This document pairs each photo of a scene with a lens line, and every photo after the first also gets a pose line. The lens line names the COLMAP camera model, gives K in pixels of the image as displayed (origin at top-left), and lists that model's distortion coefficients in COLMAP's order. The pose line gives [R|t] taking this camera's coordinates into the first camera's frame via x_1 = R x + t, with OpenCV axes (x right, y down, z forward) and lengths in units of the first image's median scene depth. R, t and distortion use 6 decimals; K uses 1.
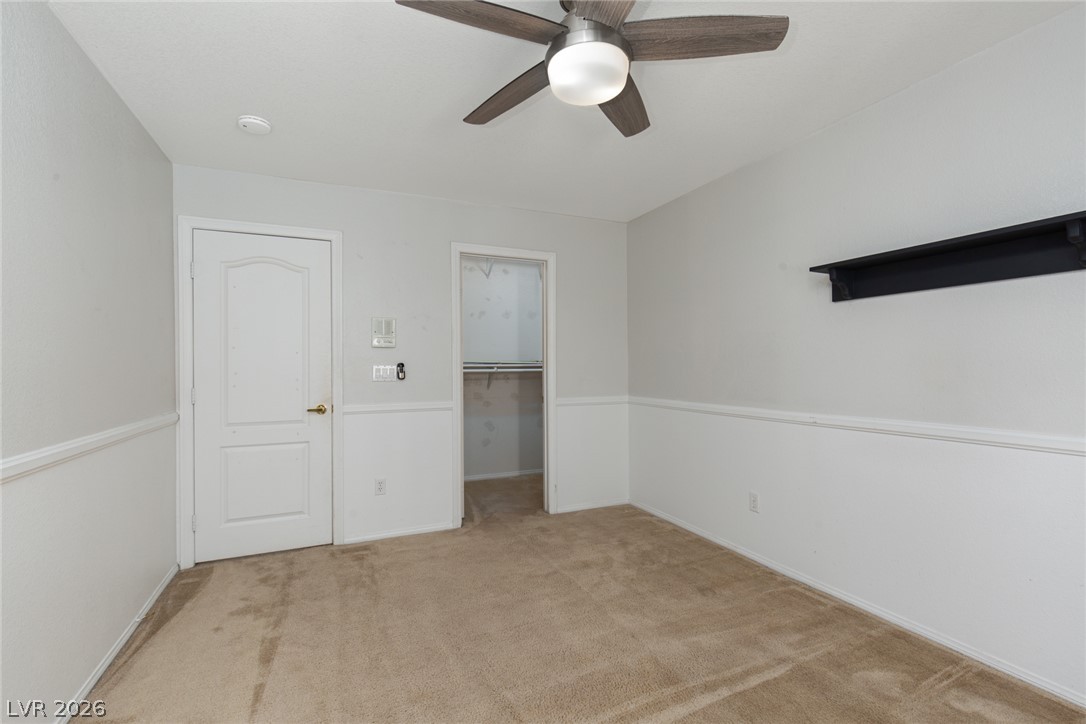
lens RADIAL K [[495.9, 0, 549.7], [0, 495.9, 365.7], [0, 0, 1]] dist [-0.000334, -0.000067]
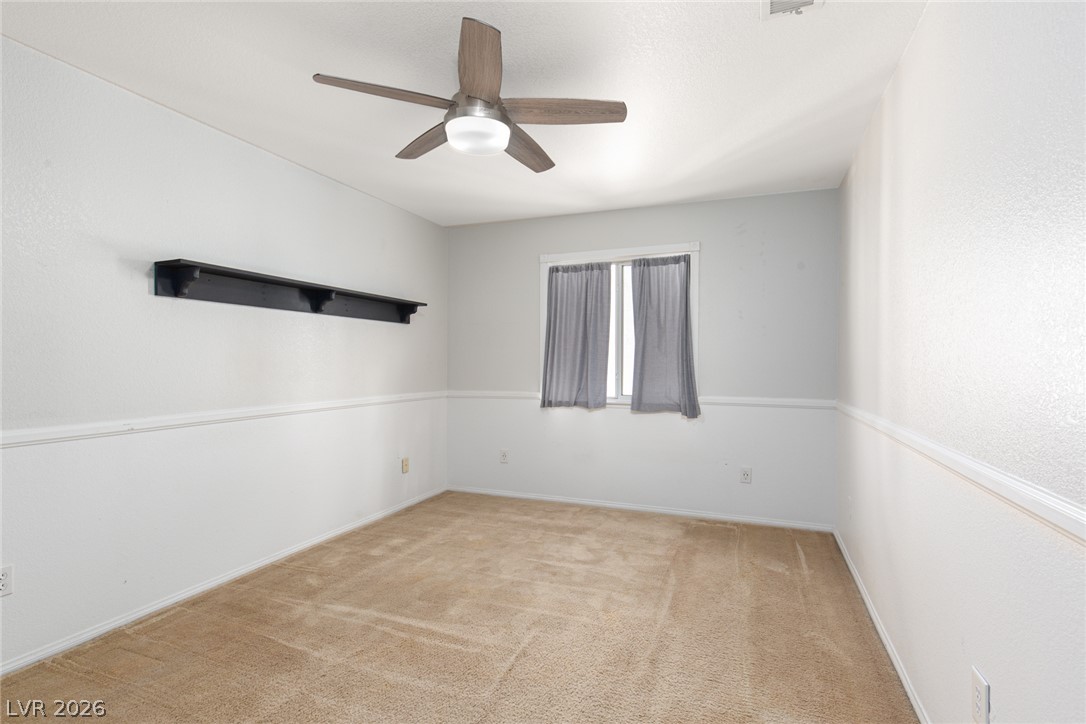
lens RADIAL K [[495.9, 0, 549.7], [0, 495.9, 365.7], [0, 0, 1]] dist [-0.000334, -0.000067]
pose [[-0.692978, 0.002433, 0.720955, -0.655684], [0.001238, 0.999997, -0.002184, 0.006823], [-0.720958, -0.000621, -0.692978, 1.183896]]
